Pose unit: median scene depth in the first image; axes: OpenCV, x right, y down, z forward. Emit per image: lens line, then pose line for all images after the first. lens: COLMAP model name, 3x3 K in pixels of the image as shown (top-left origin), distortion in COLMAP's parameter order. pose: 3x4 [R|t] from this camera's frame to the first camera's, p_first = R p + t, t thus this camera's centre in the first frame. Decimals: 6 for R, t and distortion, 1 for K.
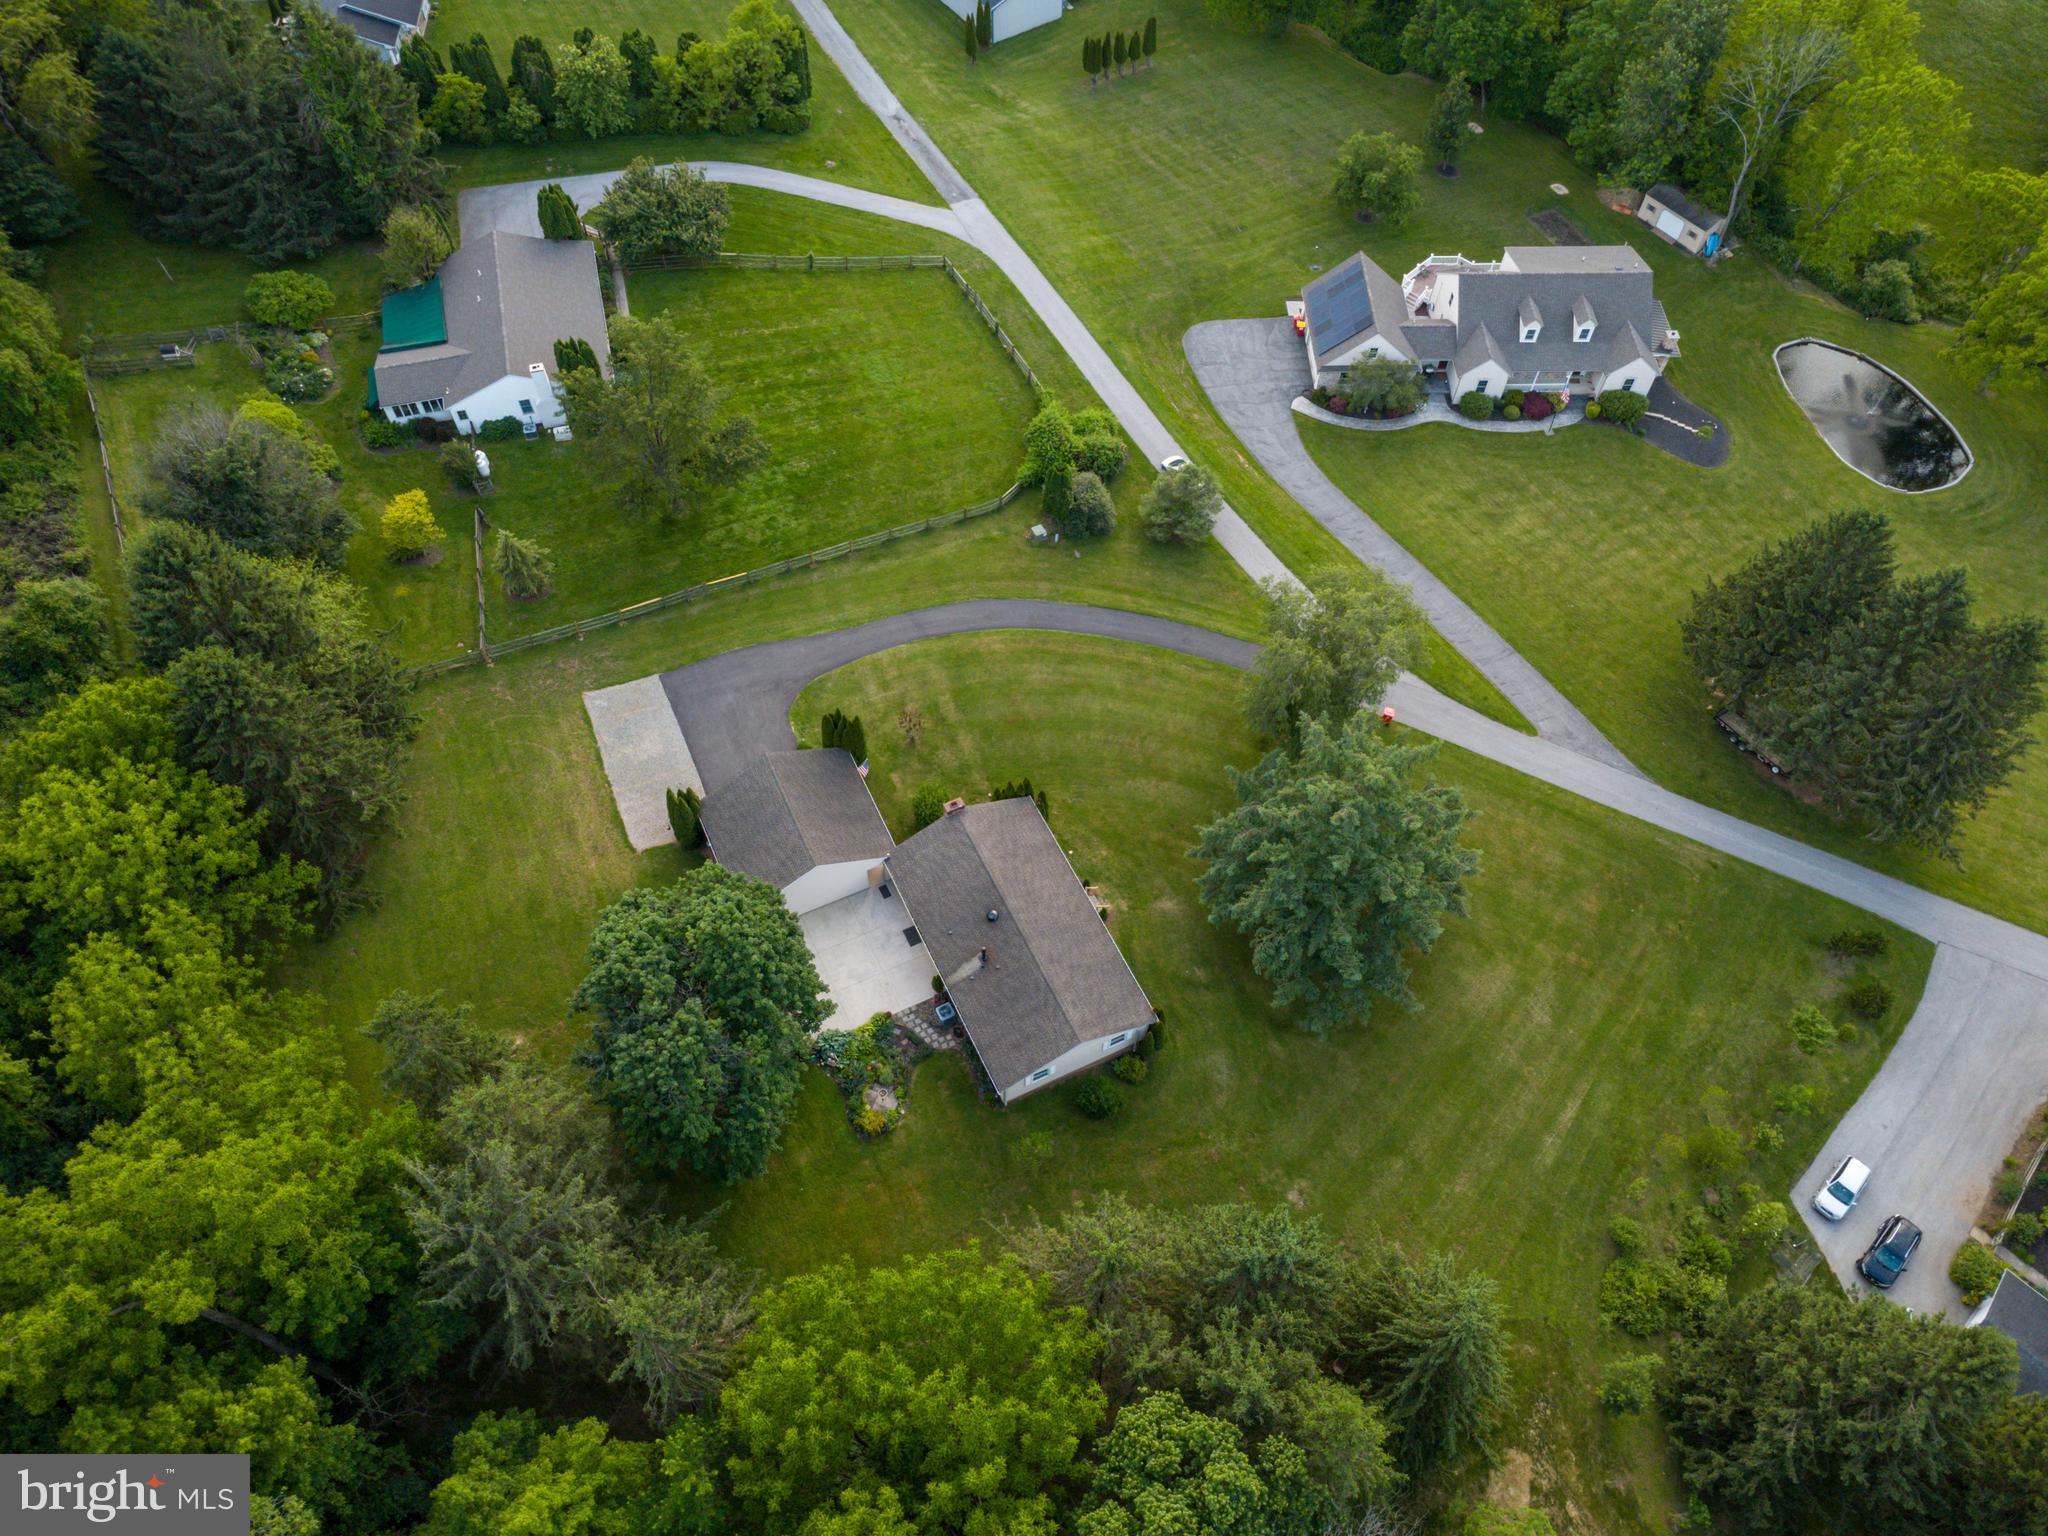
lens RADIAL K [[1412.8, 0, 1024.0], [0, 1412.8, 768.0], [0, 0, 1]] dist [0.021552, -0.003058]
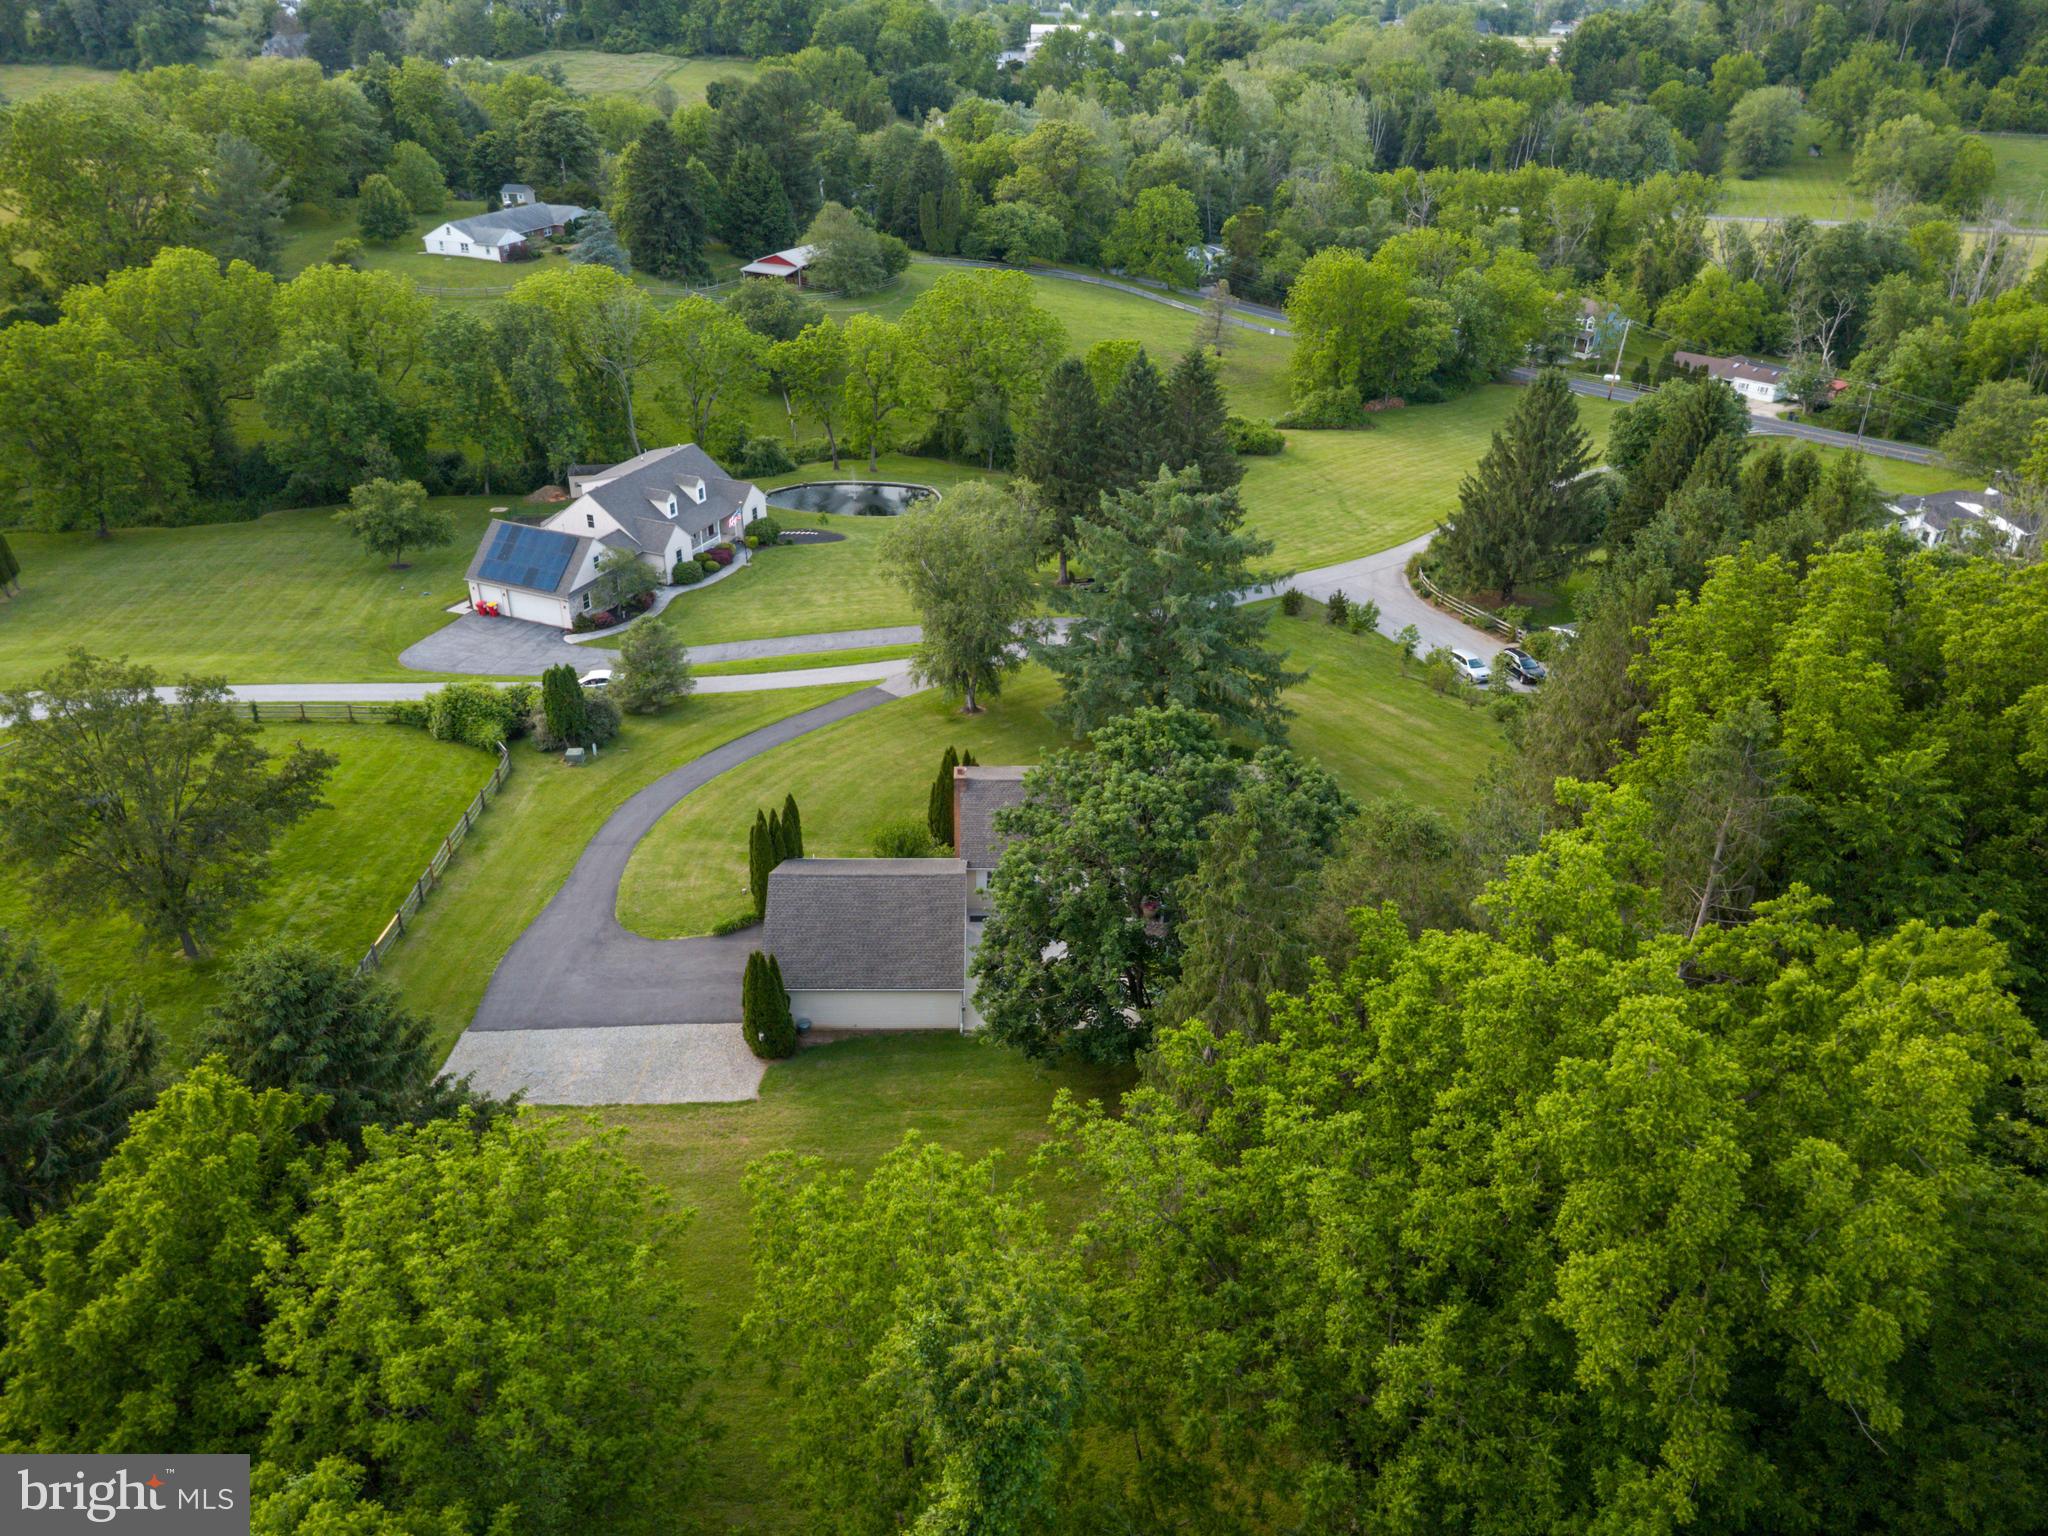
lens RADIAL K [[1443.7, 0, 1017.8], [0, 1443.7, 761.0], [0, 0, 1]] dist [0.010137, -0.008454]
pose [[0.409451, -0.444472, 0.796740, -0.599253], [0.760188, 0.649074, -0.028572, 0.060516], [-0.504444, 0.617371, 0.603646, 0.390653]]
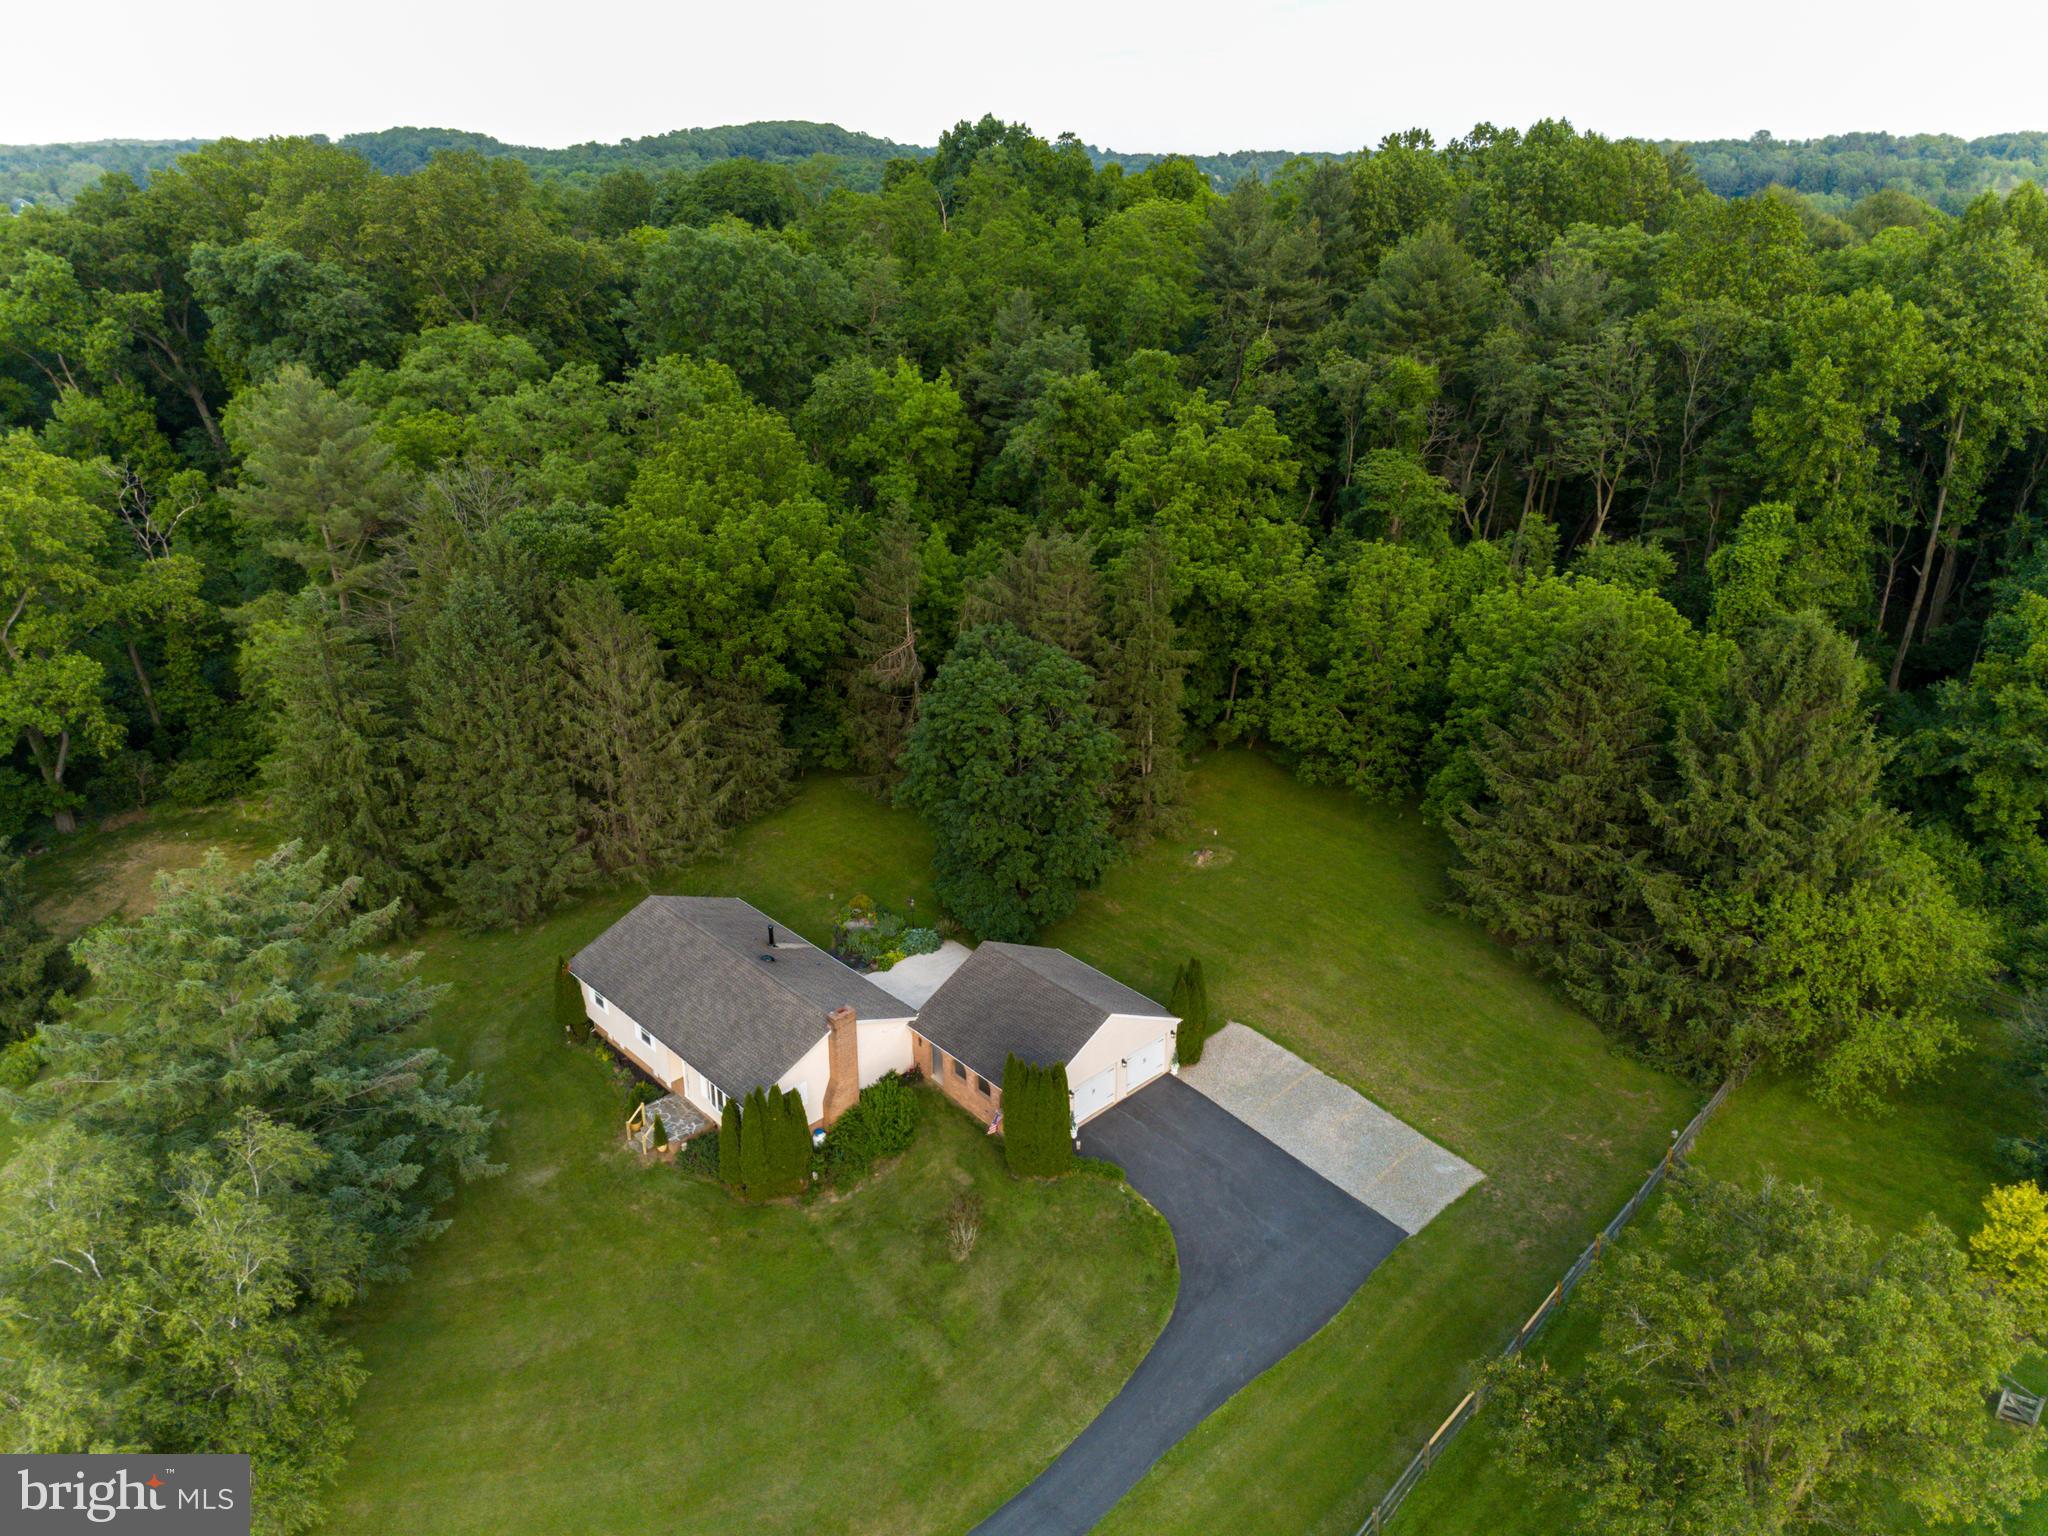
lens RADIAL K [[1358.0, 0, 1017.6], [0, 1358.0, 758.4], [0, 0, 1]] dist [0.302907, -0.290155]
pose [[-0.954548, 0.115761, -0.274659, 0.038847], [-0.250035, 0.190581, 0.949295, -0.606964], [0.162237, 0.974822, -0.152975, 0.838391]]
